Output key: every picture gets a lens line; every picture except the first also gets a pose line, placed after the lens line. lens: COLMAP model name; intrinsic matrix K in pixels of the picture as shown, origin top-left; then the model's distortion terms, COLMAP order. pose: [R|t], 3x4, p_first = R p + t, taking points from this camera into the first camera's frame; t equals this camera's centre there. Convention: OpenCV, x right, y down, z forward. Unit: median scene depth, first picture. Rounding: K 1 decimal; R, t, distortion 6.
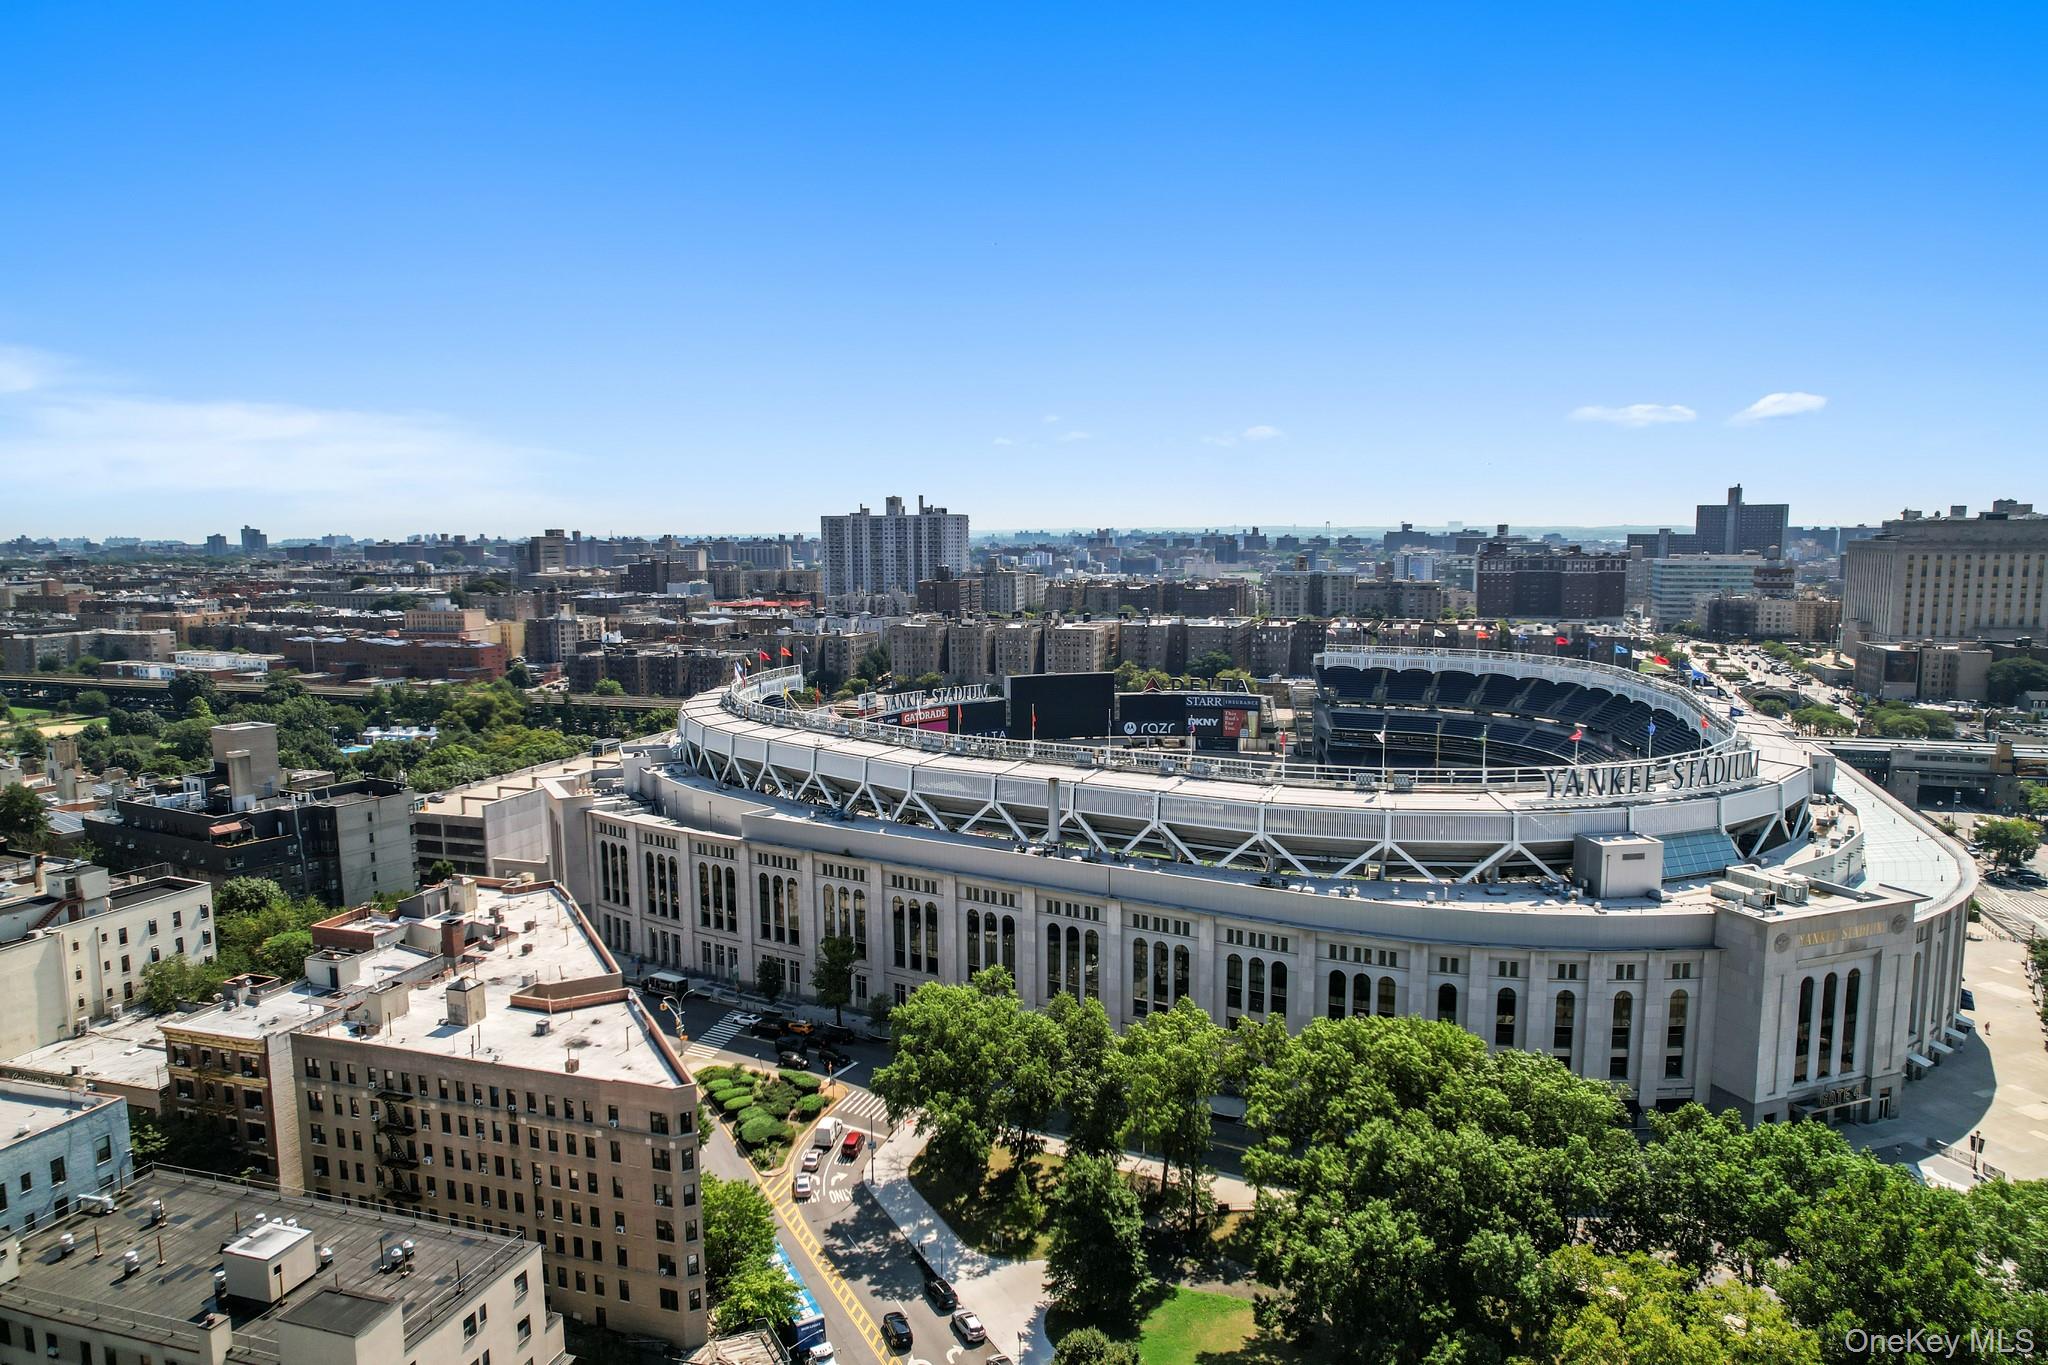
lens RADIAL K [[1374.3, 0, 1015.6], [0, 1374.3, 686.8], [0, 0, 1]] dist [-0.055606, 0.058400]
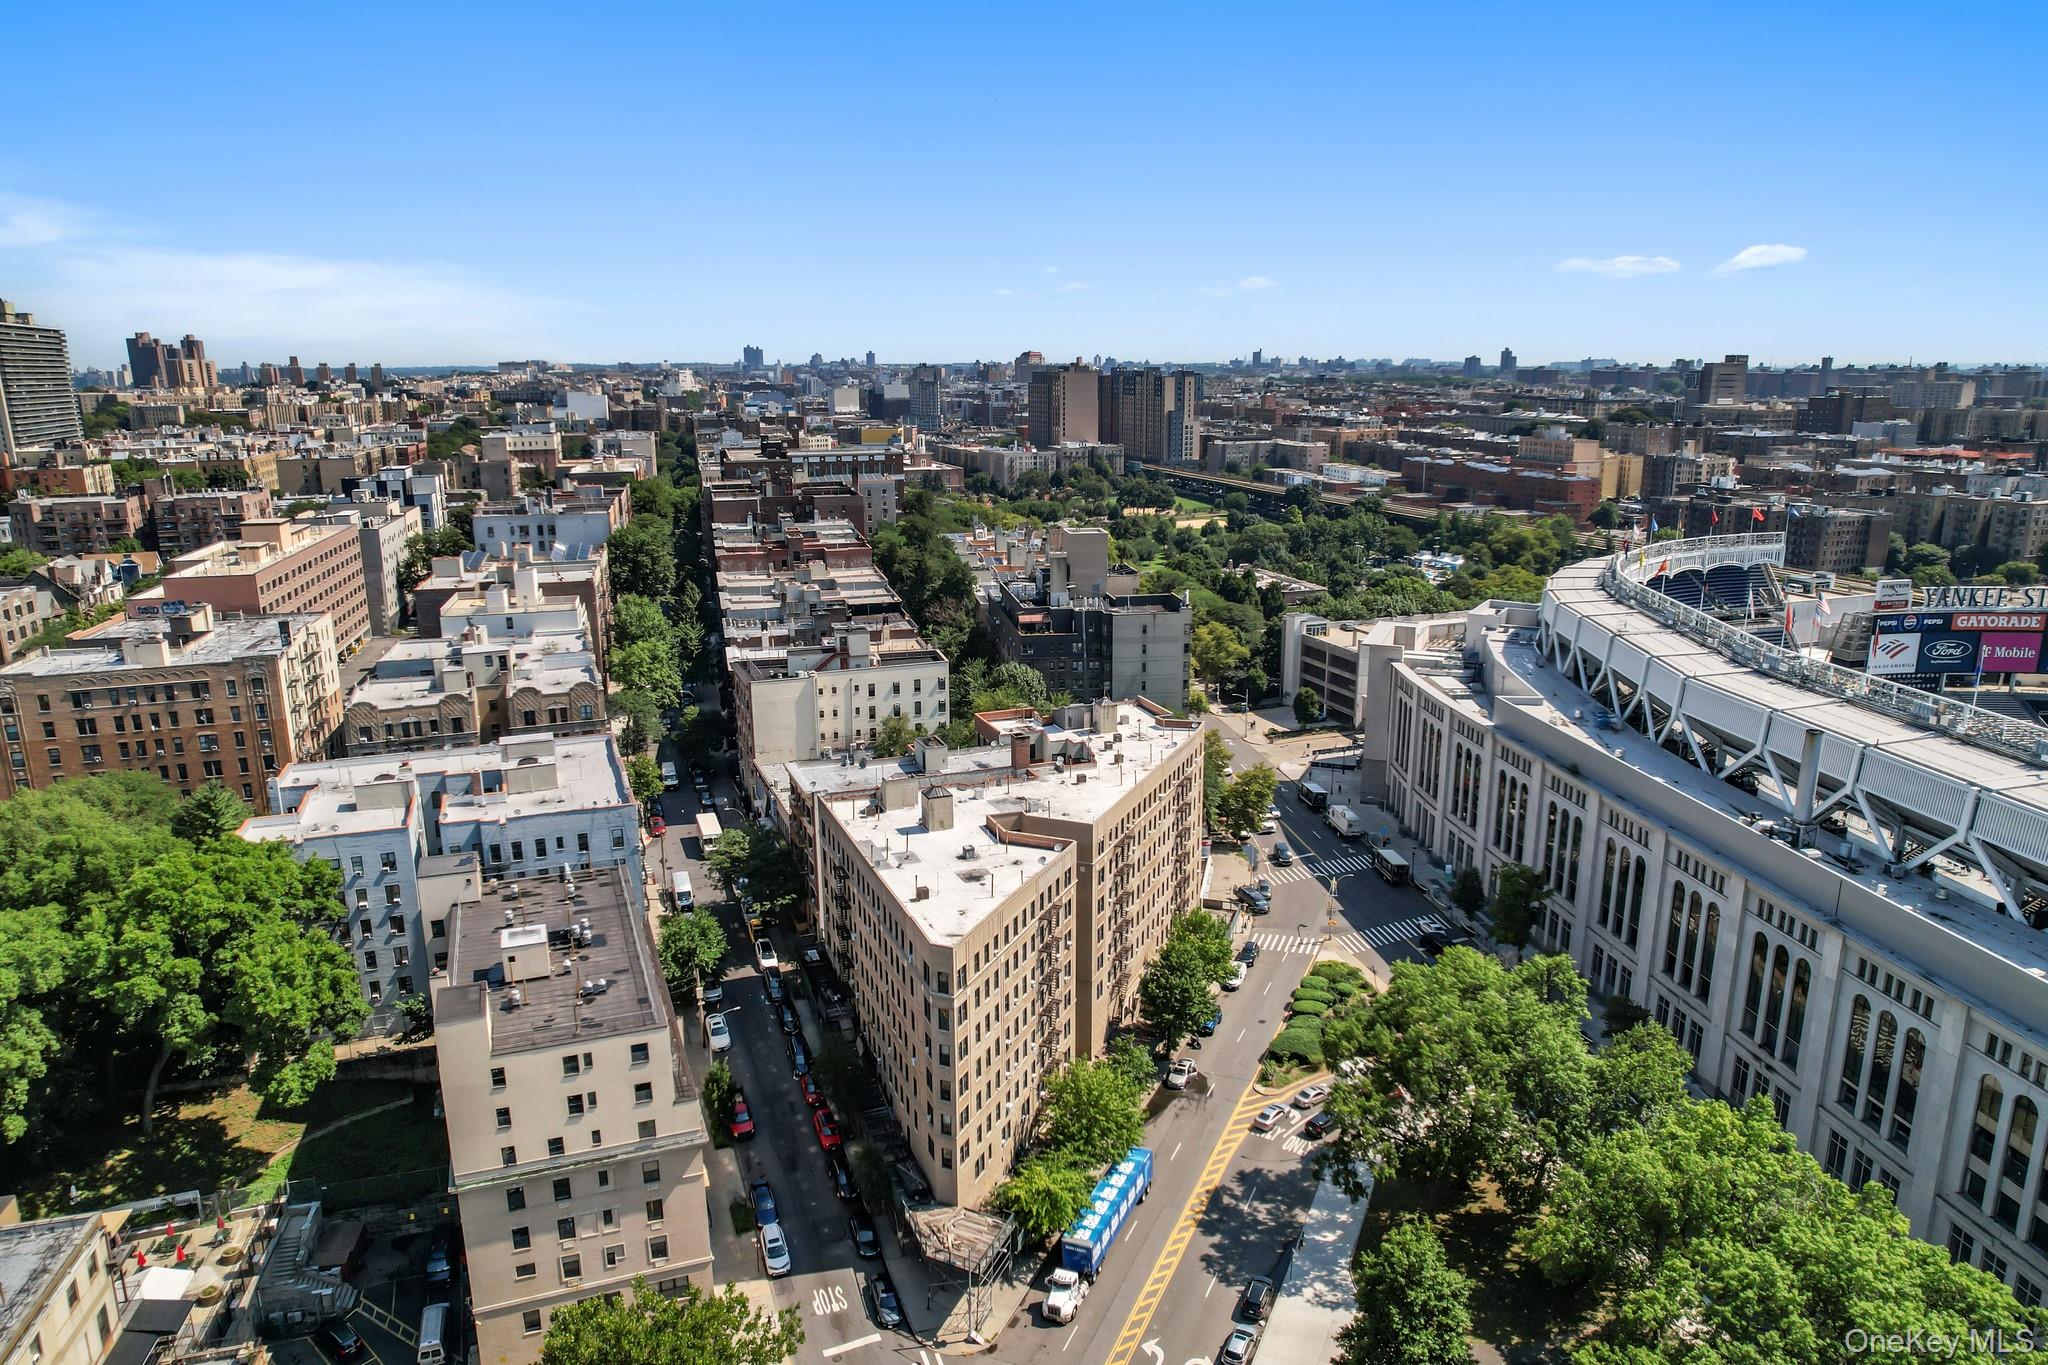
lens RADIAL K [[1374.3, 0, 1015.6], [0, 1374.3, 686.8], [0, 0, 1]] dist [-0.055606, 0.058400]
pose [[0.609247, 0.189345, -0.770044, 0.304466], [-0.091460, 0.981373, 0.168946, -0.032496], [0.787689, -0.032501, 0.615216, 0.280025]]
